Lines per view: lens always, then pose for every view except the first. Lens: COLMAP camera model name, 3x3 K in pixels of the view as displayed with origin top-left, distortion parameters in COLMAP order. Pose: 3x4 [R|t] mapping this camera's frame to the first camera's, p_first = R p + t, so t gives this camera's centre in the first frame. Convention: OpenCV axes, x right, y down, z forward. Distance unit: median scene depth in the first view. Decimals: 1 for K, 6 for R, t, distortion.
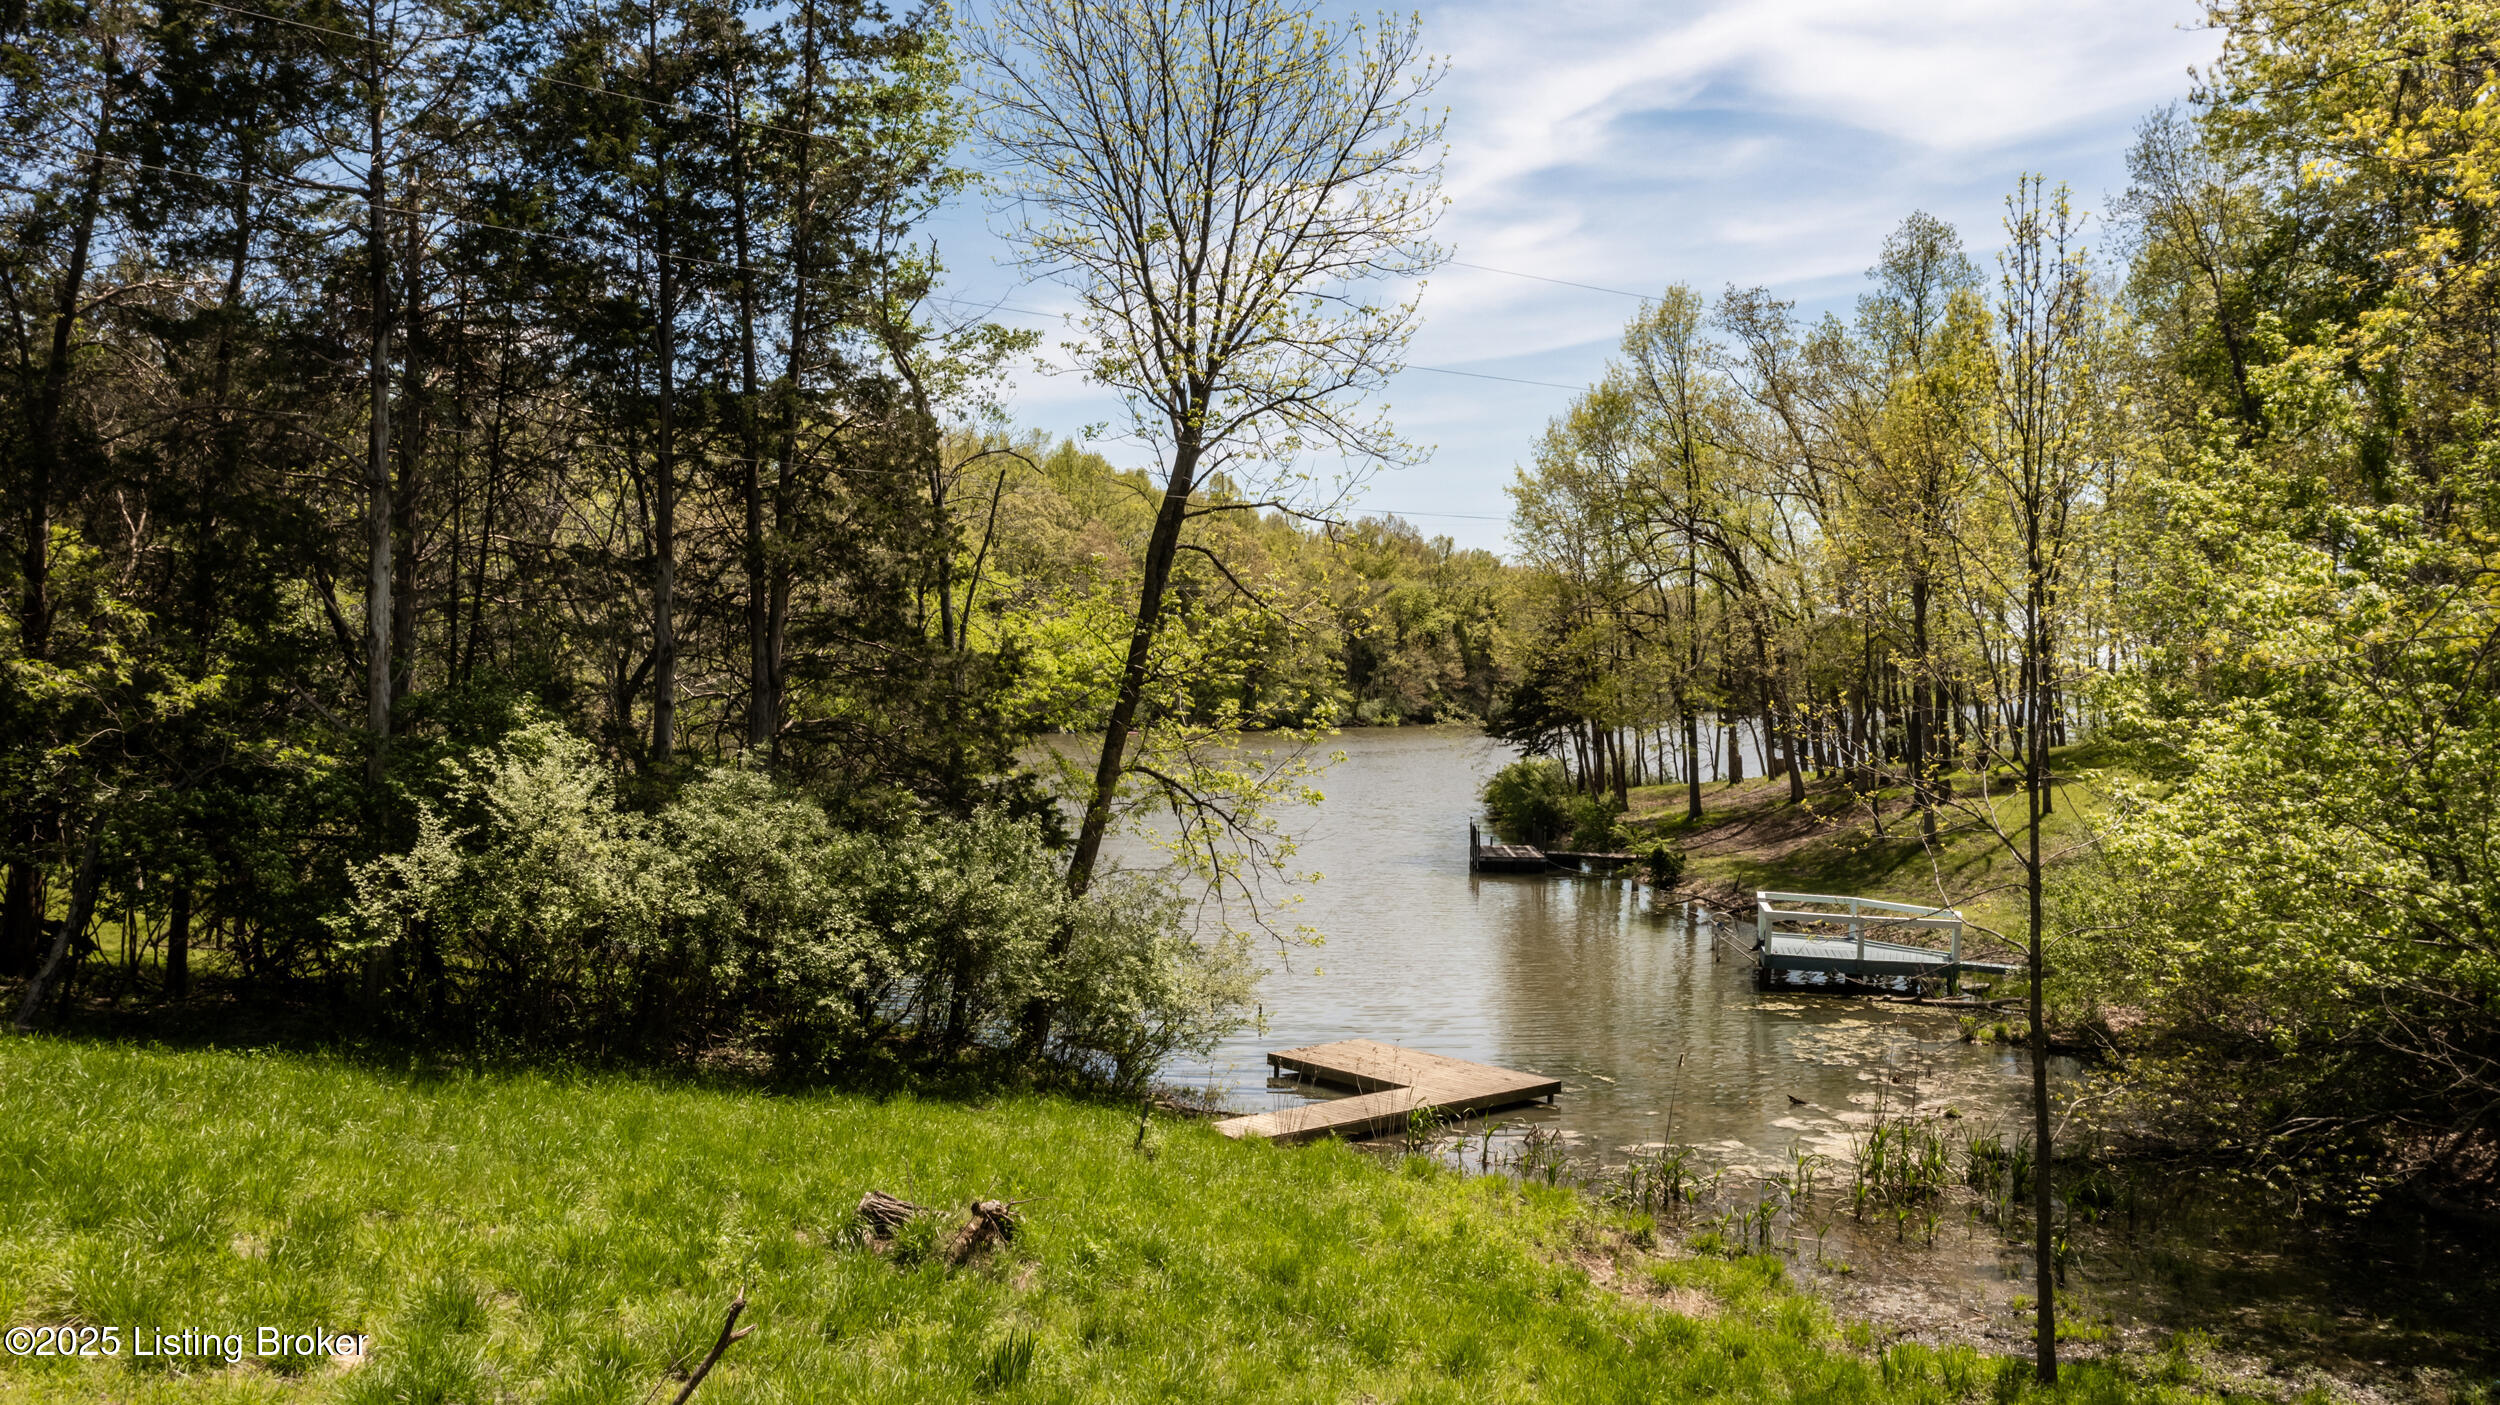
lens RADIAL K [[1993.3, 0, 1250.0], [0, 1993.3, 702.5], [0, 0, 1]] dist [0.005681, 0.009105]
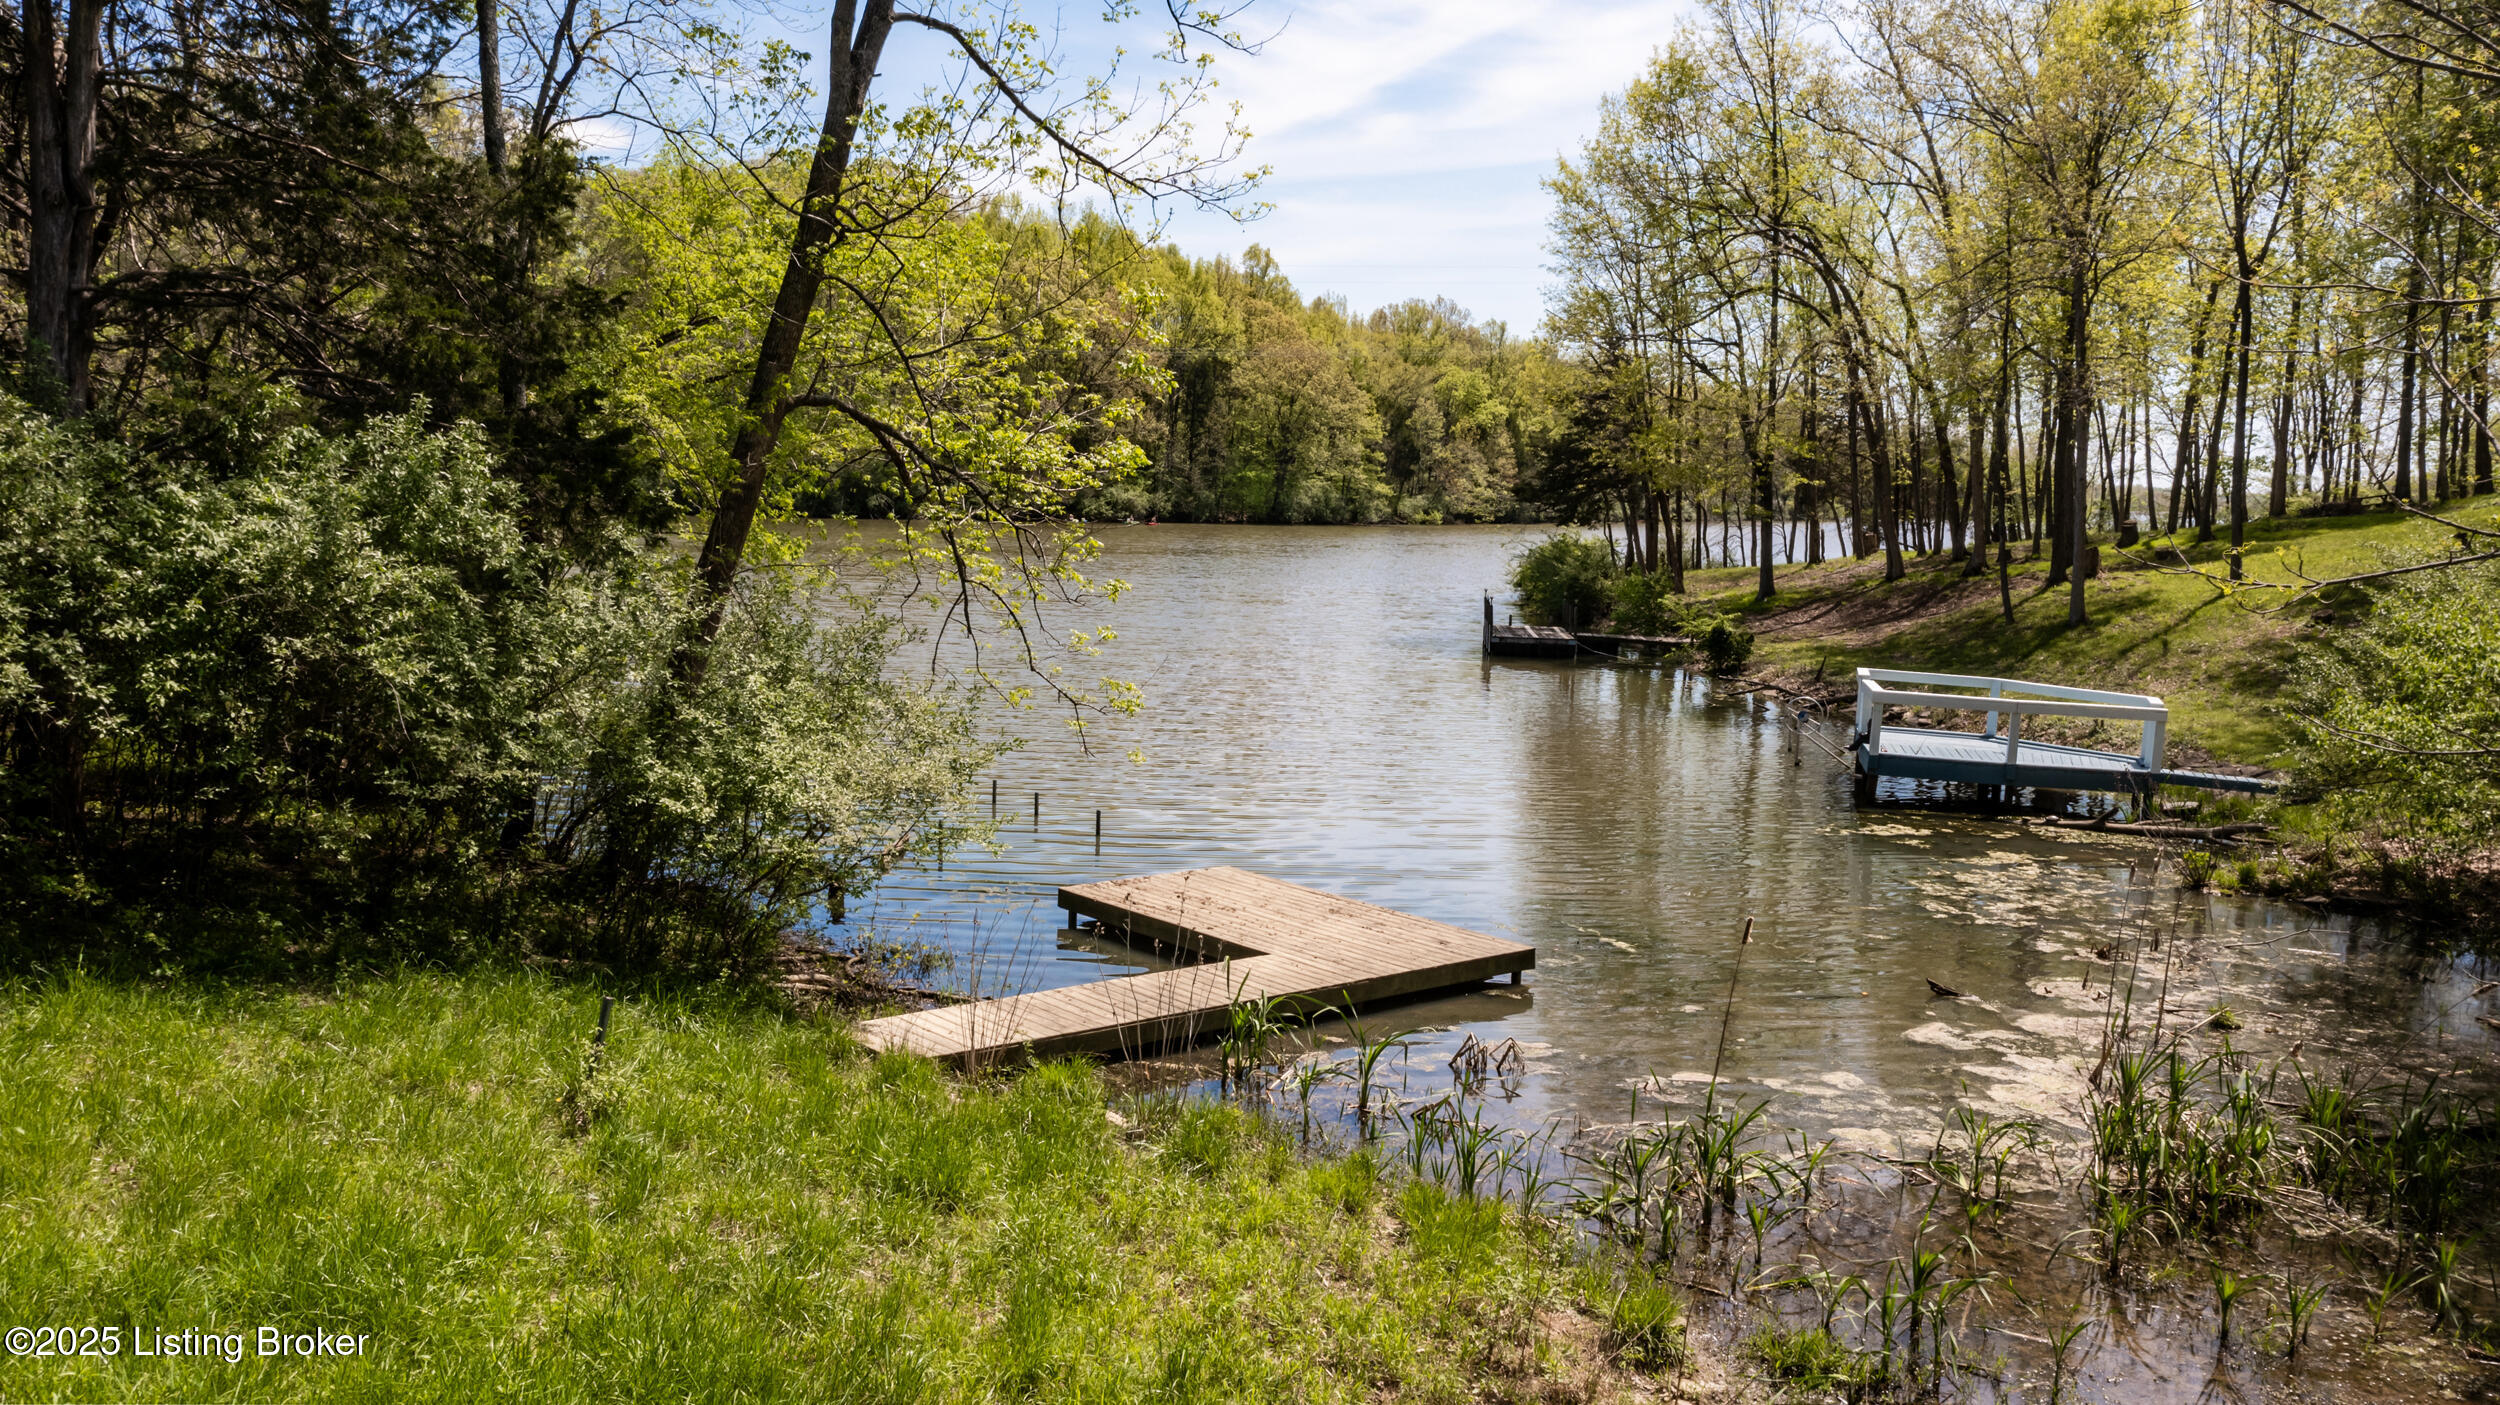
lens RADIAL K [[2014.6, 0, 1250.0], [0, 2014.6, 702.5], [0, 0, 1]] dist [0.004917, 0.004160]
pose [[0.999476, 0.017939, -0.026940, 0.039556], [-0.015375, 0.995590, 0.092547, 0.029687], [0.028481, -0.092085, 0.995344, 0.190382]]
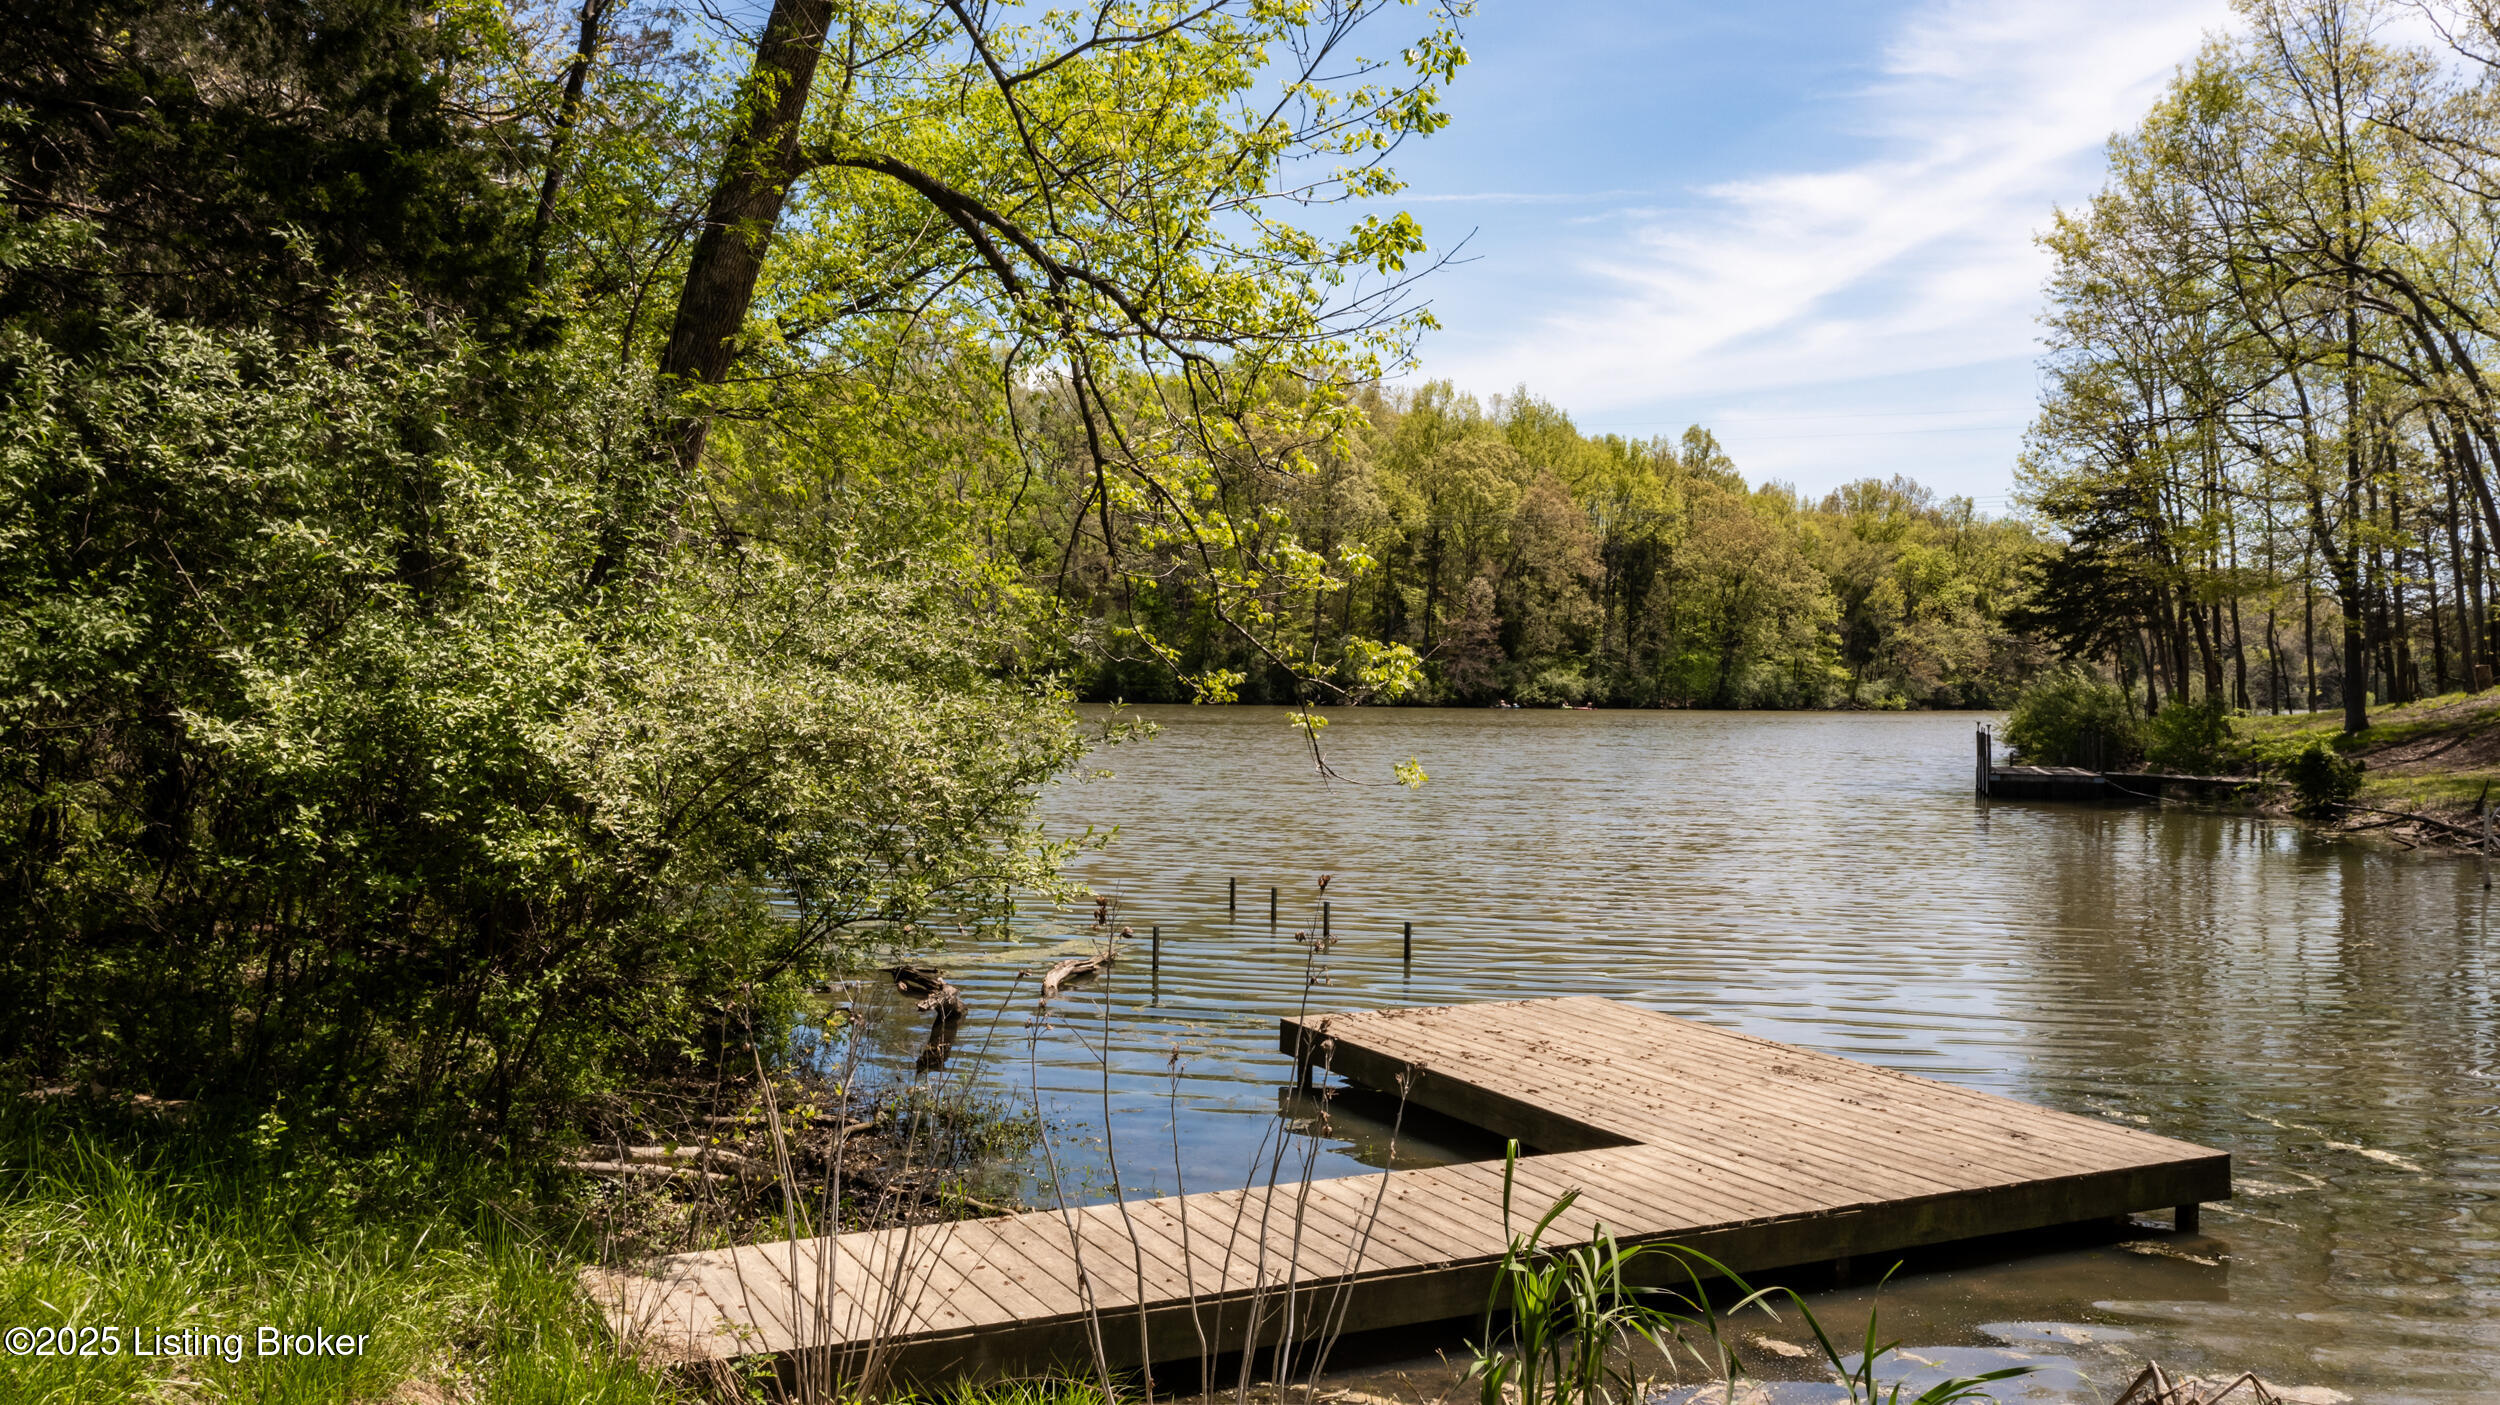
lens RADIAL K [[1993.3, 0, 1250.0], [0, 1993.3, 702.5], [0, 0, 1]] dist [0.005681, 0.009105]
pose [[0.968953, 0.002787, -0.247230, 0.042535], [-0.005233, 0.999944, -0.009234, 0.059515], [0.247190, 0.010241, 0.968913, 0.318336]]
